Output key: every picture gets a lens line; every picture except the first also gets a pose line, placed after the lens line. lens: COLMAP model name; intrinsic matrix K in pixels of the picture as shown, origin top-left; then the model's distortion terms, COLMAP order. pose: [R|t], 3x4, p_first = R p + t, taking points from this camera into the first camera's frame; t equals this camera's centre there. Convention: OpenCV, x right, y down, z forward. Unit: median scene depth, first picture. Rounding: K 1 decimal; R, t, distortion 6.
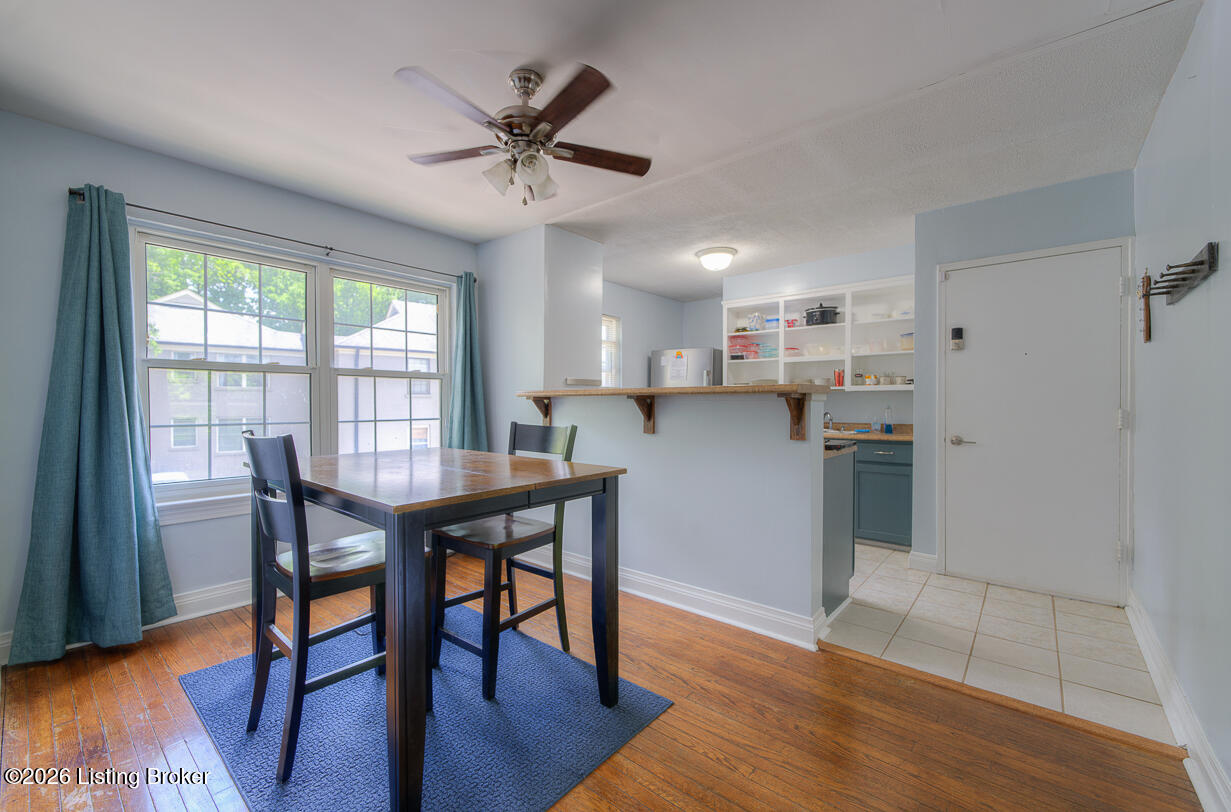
lens RADIAL K [[489.5, 0, 609.2], [0, 489.5, 406.2], [0, 0, 1]] dist [0.001435, 0.000382]
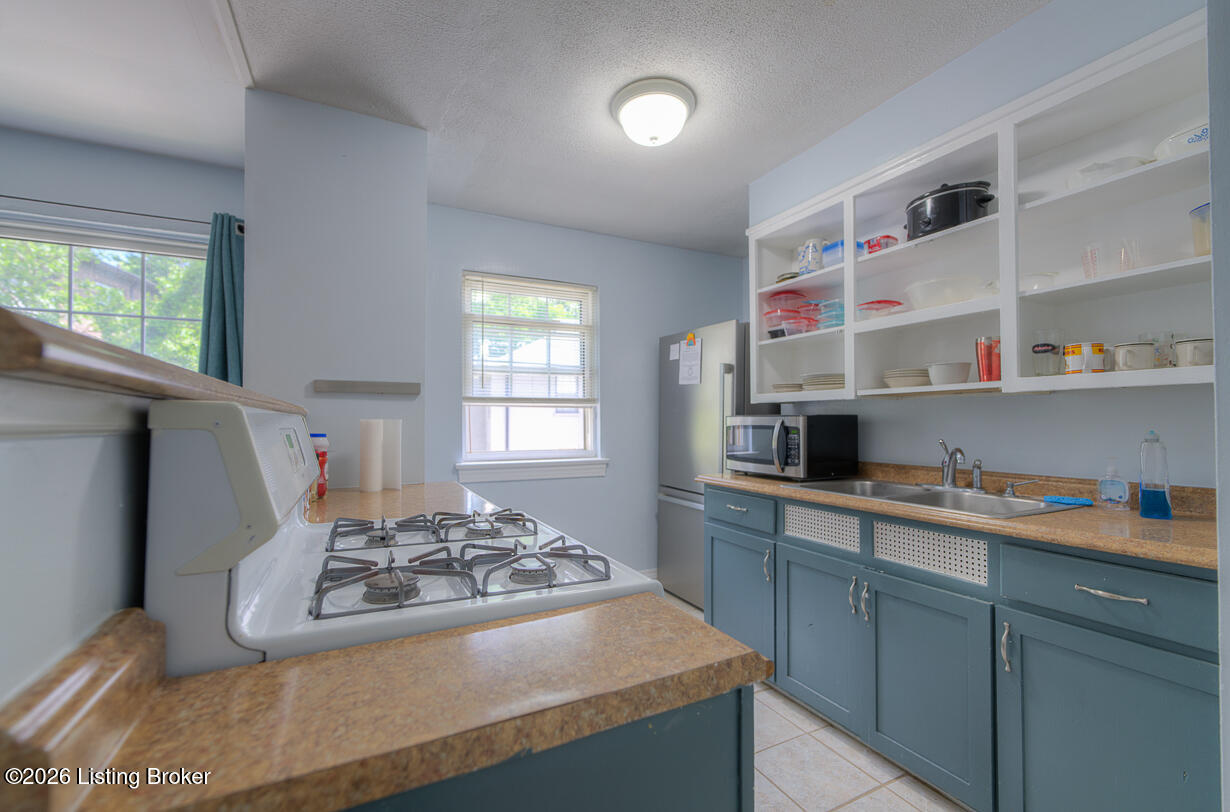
lens RADIAL K [[526.7, 0, 620.3], [0, 526.7, 414.8], [0, 0, 1]] dist [0.021070, -0.000038]
pose [[0.925072, -0.014821, -0.379501, 0.371265], [0.004420, 0.999591, -0.028262, -0.003508], [0.379765, 0.024467, 0.924759, 0.519408]]
